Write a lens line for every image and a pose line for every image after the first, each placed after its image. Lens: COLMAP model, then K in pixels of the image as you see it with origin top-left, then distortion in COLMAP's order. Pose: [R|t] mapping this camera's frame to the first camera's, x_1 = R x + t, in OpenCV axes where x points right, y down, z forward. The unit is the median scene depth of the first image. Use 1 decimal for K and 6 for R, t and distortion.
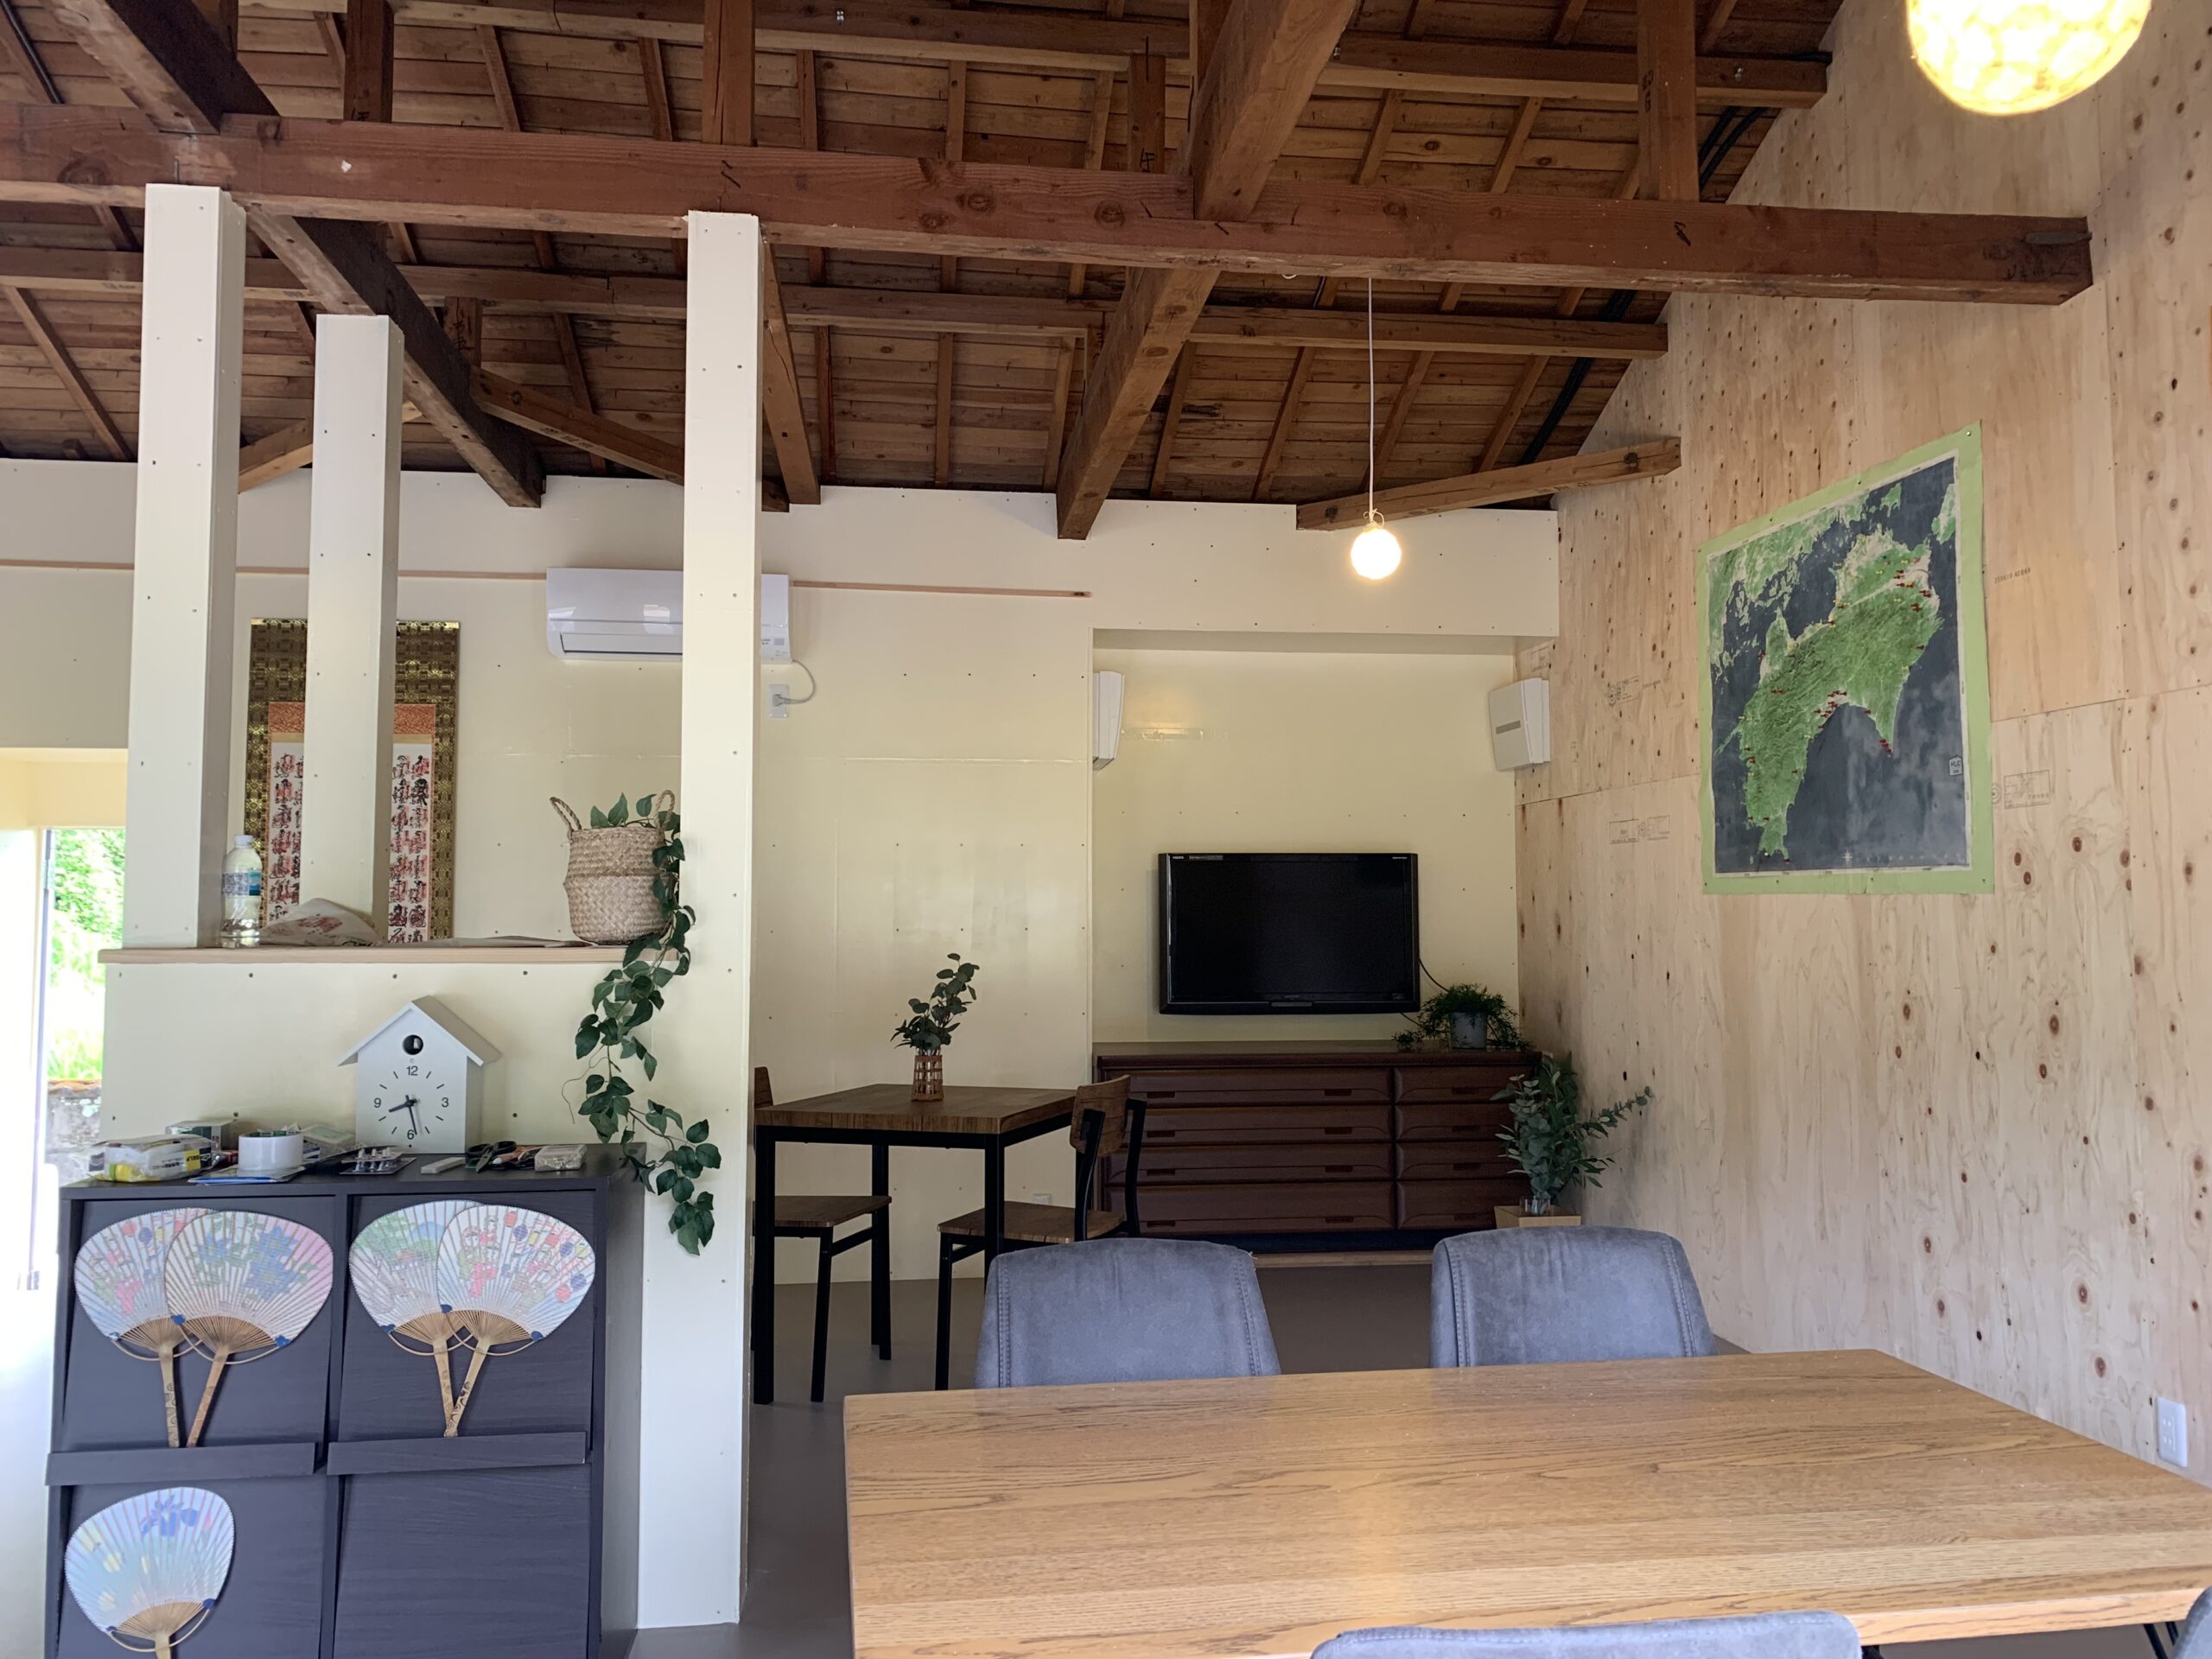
lens RADIAL K [[1681.0, 0, 1106.0], [0, 1681.0, 829.5], [0, 0, 1]] dist [-0.073196, -0.002488]
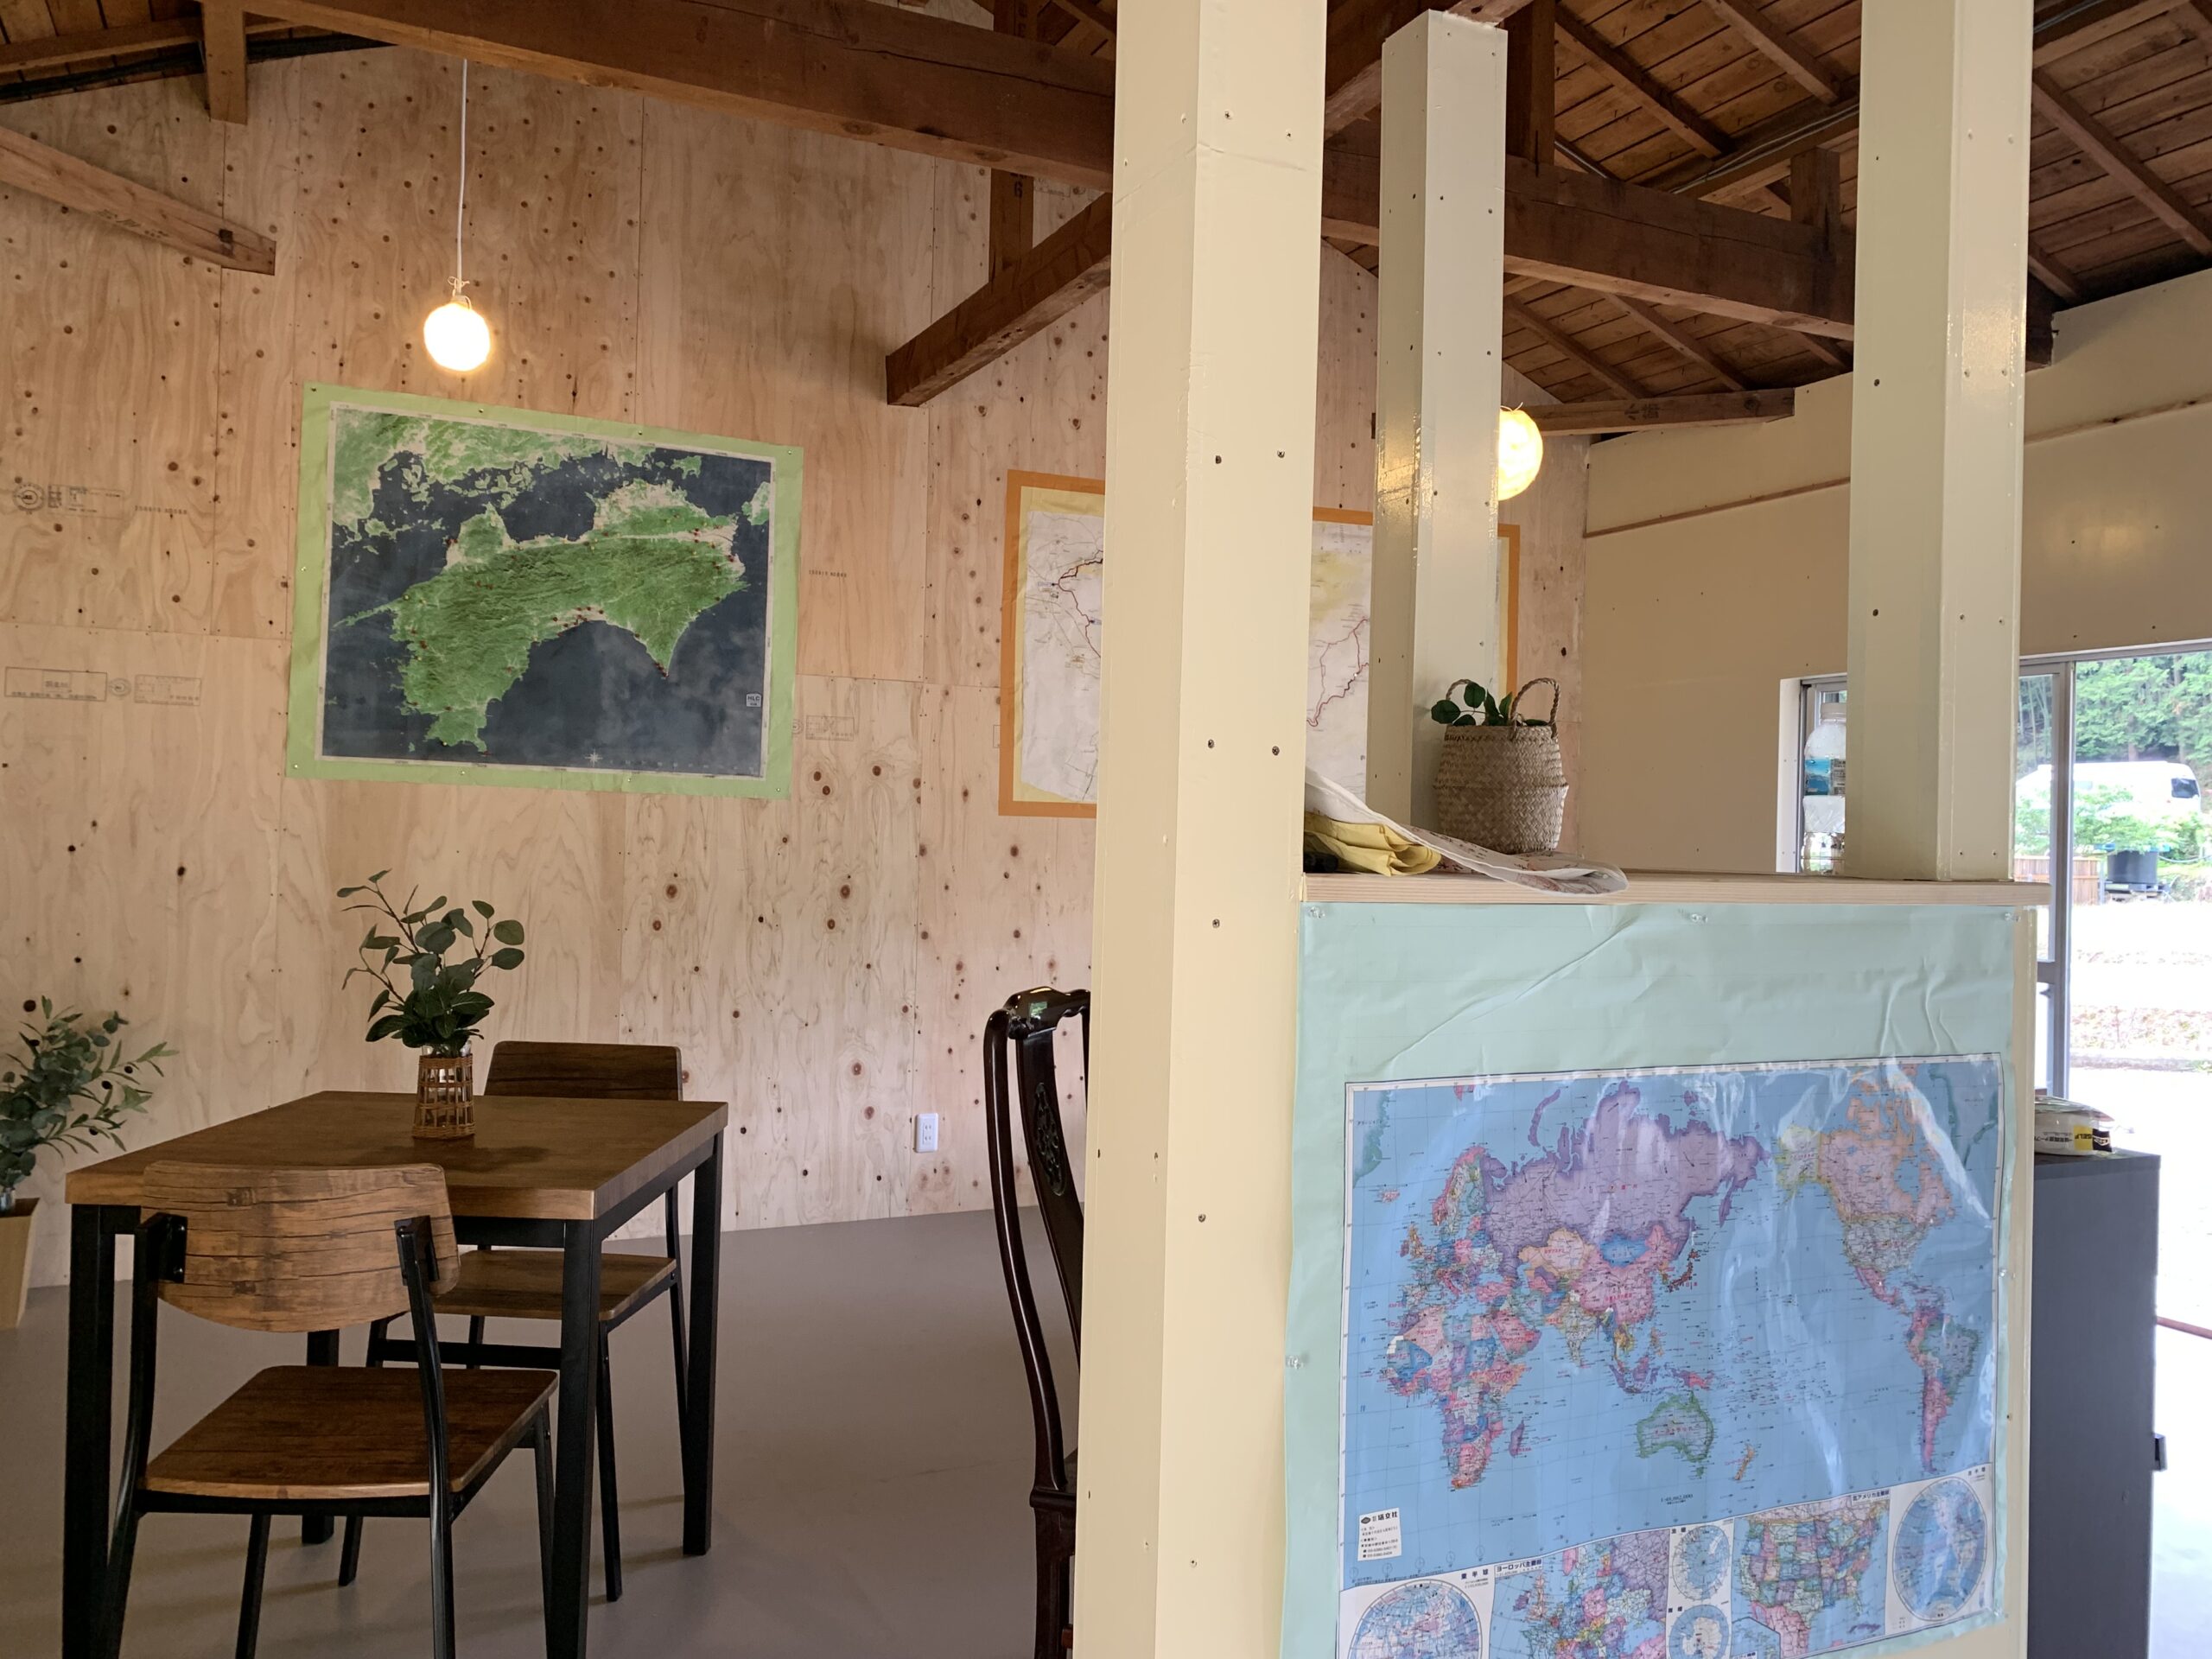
lens RADIAL K [[1639.2, 0, 1106.0], [0, 1639.2, 829.5], [0, 0, 1]] dist [0.004645, -0.211575]
pose [[-0.354490, -0.017470, 0.934897, -0.755774], [-0.076689, 0.997000, -0.010448, 0.052984], [-0.931910, -0.075400, -0.354766, 1.131458]]
